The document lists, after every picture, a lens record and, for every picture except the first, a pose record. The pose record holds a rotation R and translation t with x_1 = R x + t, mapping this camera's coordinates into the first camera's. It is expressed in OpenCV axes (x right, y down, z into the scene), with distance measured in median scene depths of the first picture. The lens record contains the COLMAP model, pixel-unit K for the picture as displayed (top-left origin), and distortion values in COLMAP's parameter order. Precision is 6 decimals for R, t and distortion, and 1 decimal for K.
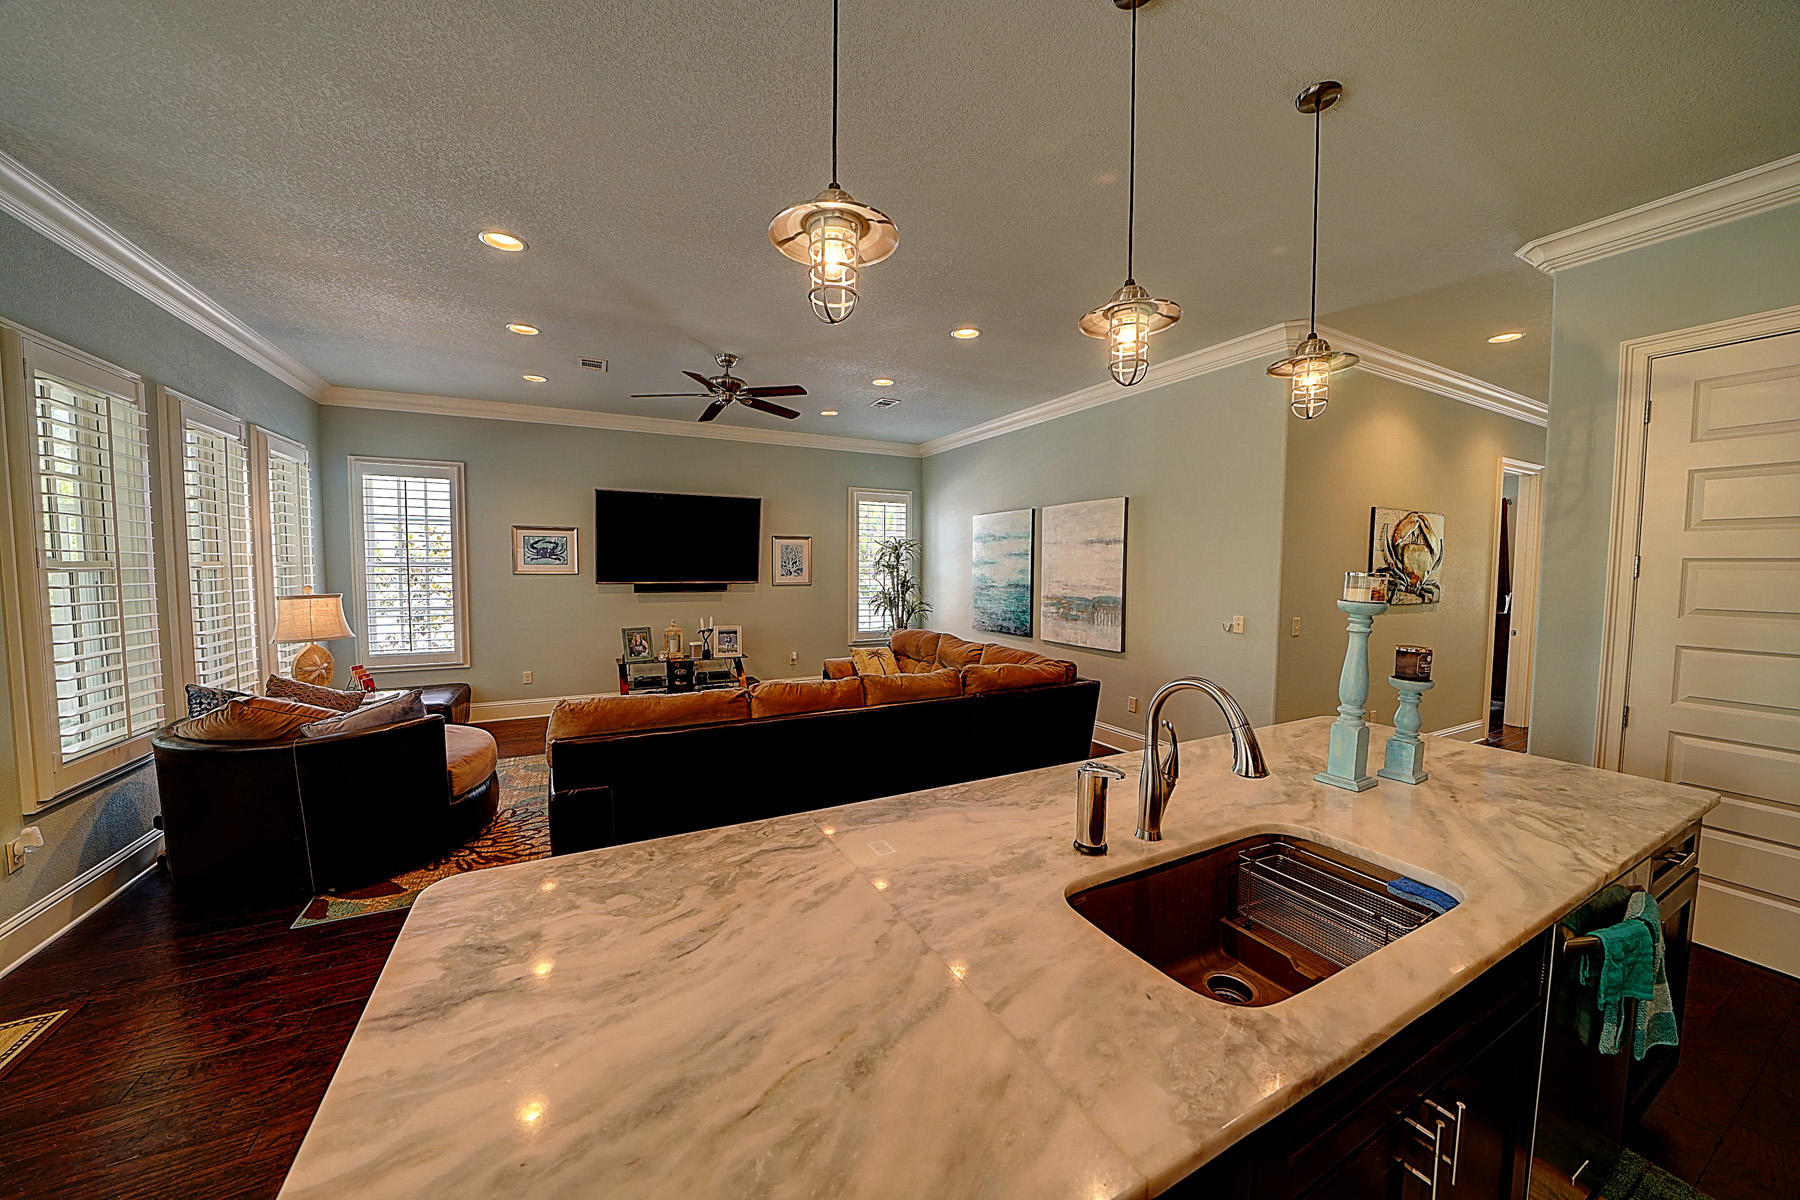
lens RADIAL K [[625.8, 0, 898.6], [0, 625.8, 597.6], [0, 0, 1]] dist [-0.023334, 0.002314]
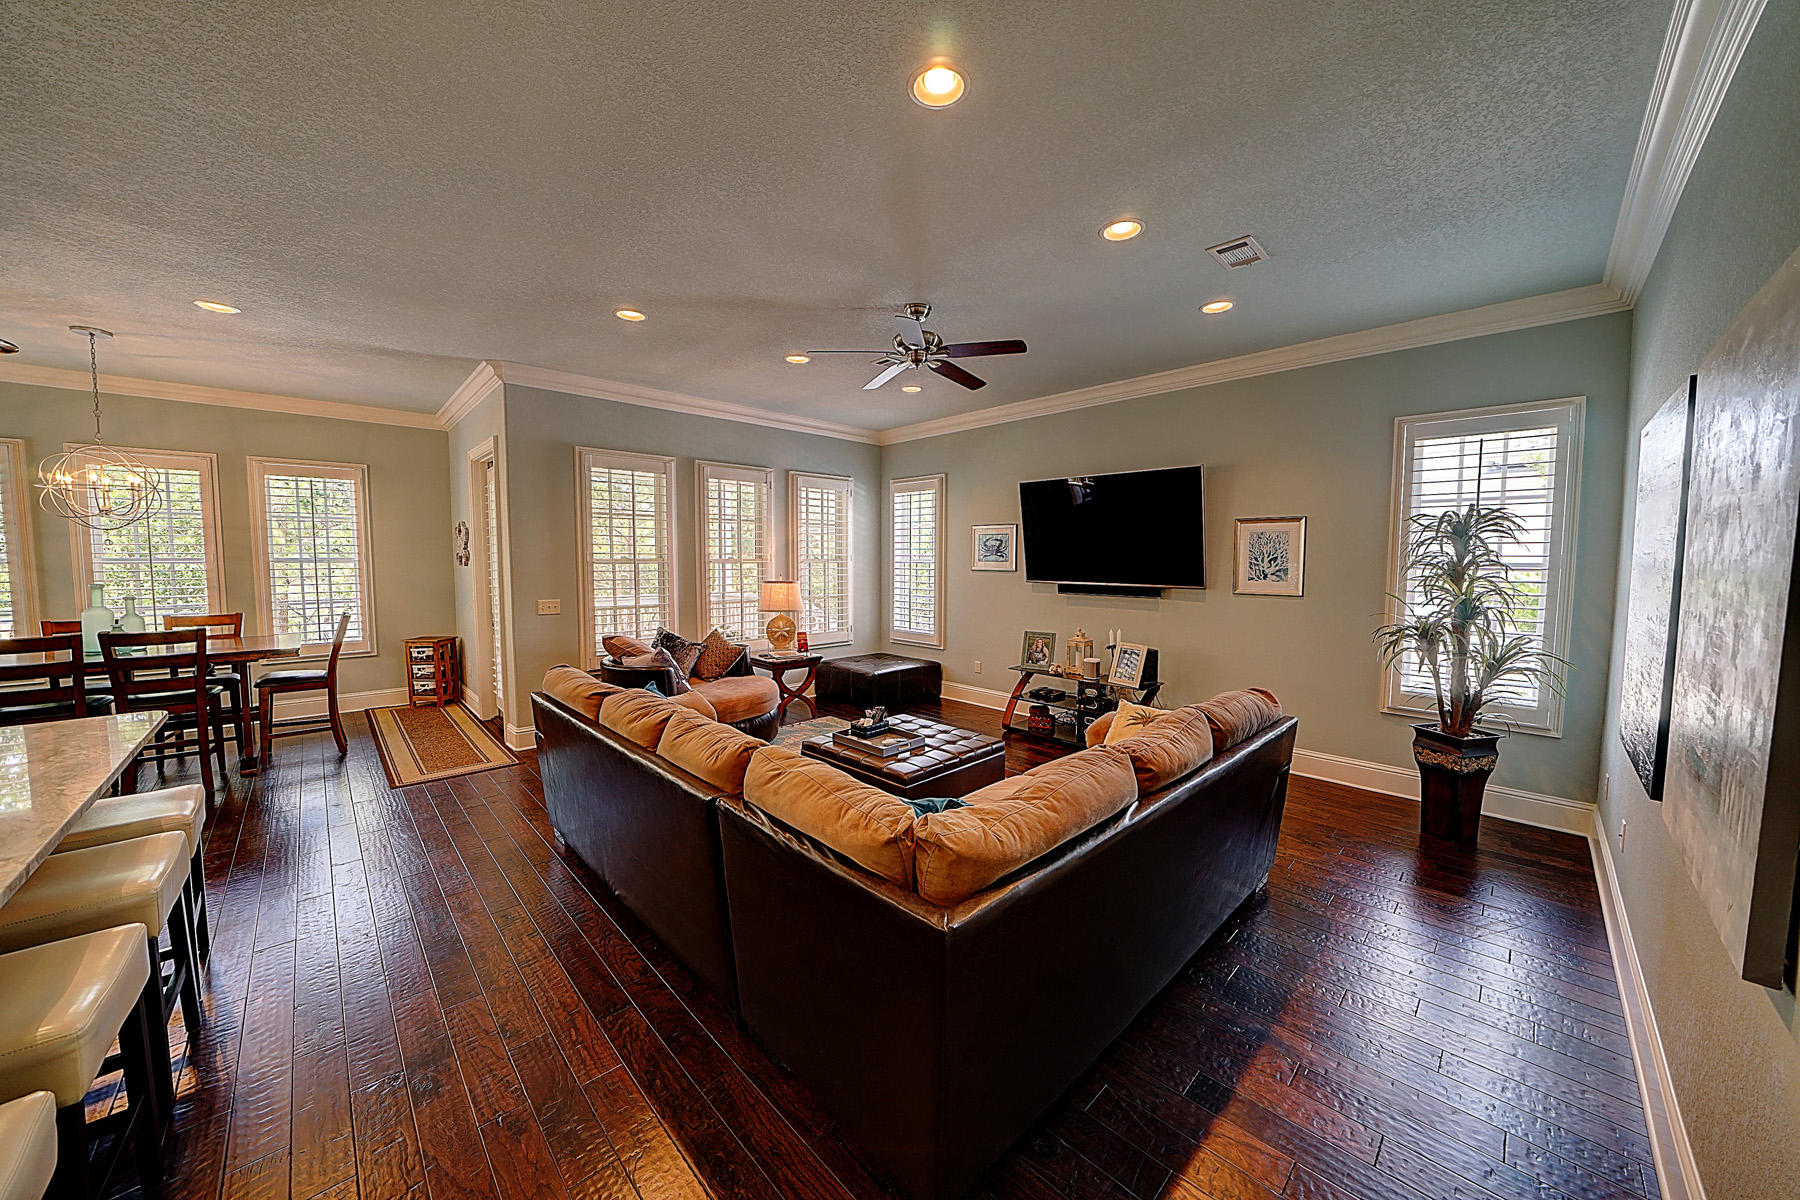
lens RADIAL K [[625.8, 0, 899.7], [0, 625.8, 599.5], [0, 0, 1]] dist [-0.023334, 0.002314]
pose [[0.284965, 0.058472, -0.956753, 0.455295], [-0.053207, 0.997564, 0.045118, -0.034280], [0.957060, 0.038049, 0.287382, 0.657532]]
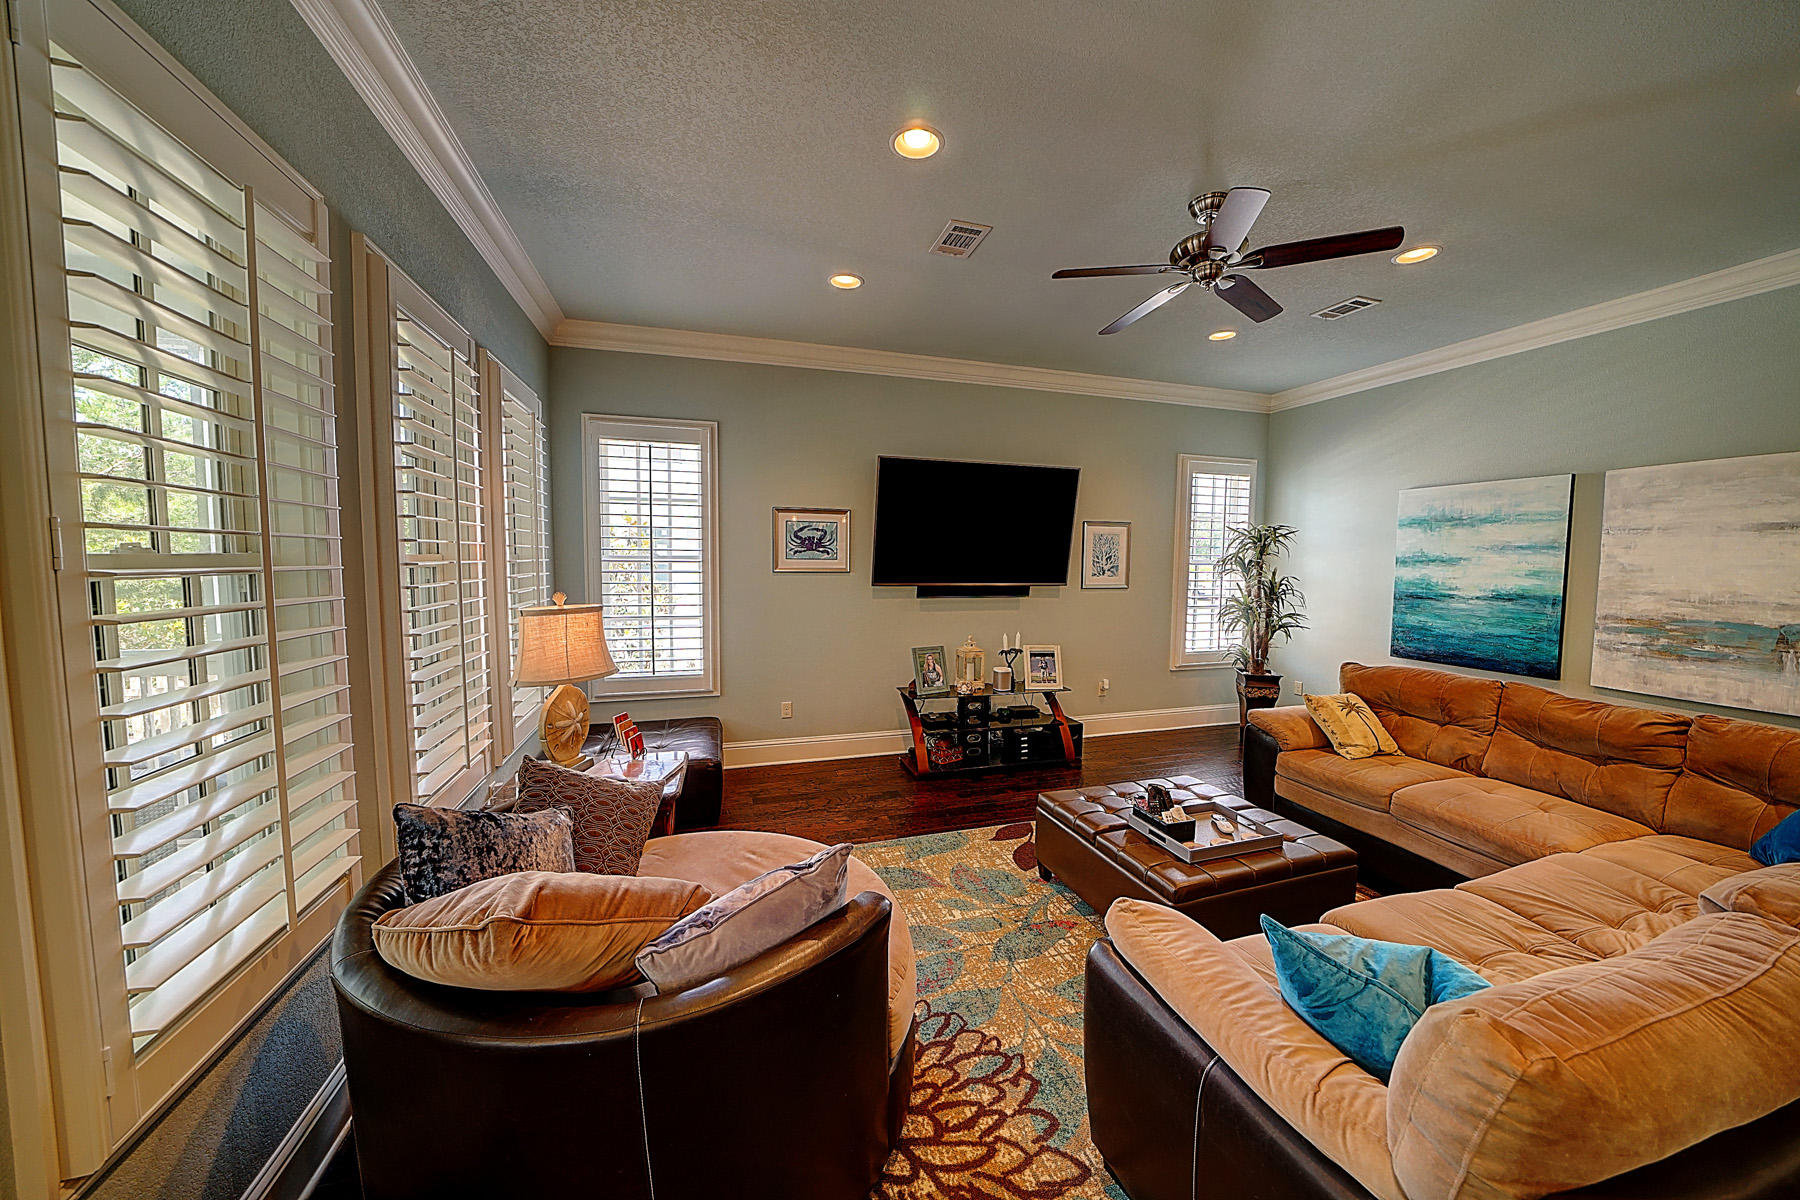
lens RADIAL K [[625.8, 0, 900.7], [0, 625.8, 598.7], [0, 0, 1]] dist [-0.023334, 0.002314]
pose [[0.984157, 0.015568, -0.176613, -0.390414], [-0.013389, 0.999819, 0.013523, -0.020674], [0.176792, -0.010944, 0.984187, 0.333864]]
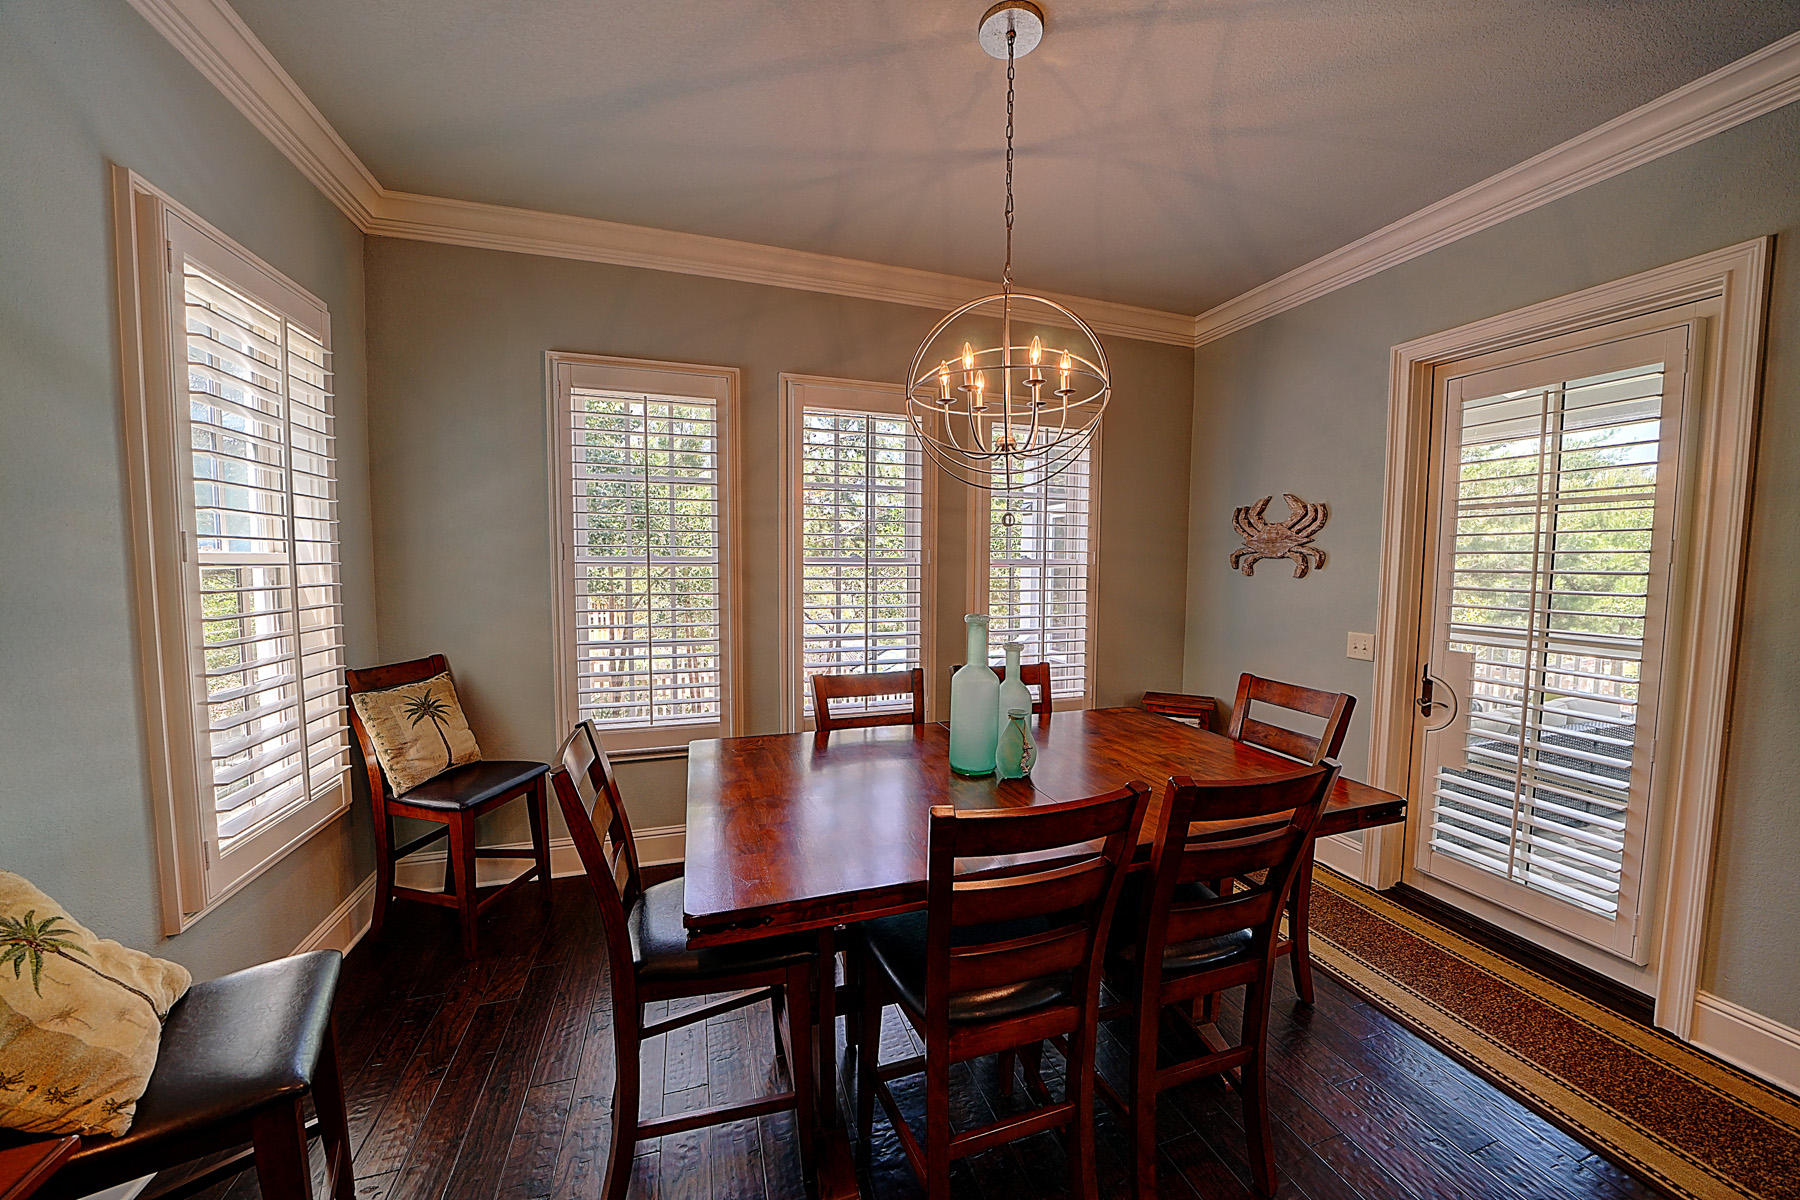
lens RADIAL K [[625.8, 0, 903.1], [0, 625.8, 588.0], [0, 0, 1]] dist [-0.023334, 0.002314]
pose [[-0.162731, 0.050697, -0.985367, -0.229085], [-0.064981, 0.995960, 0.061973, -0.002459], [0.984528, 0.074115, -0.158779, -0.093594]]
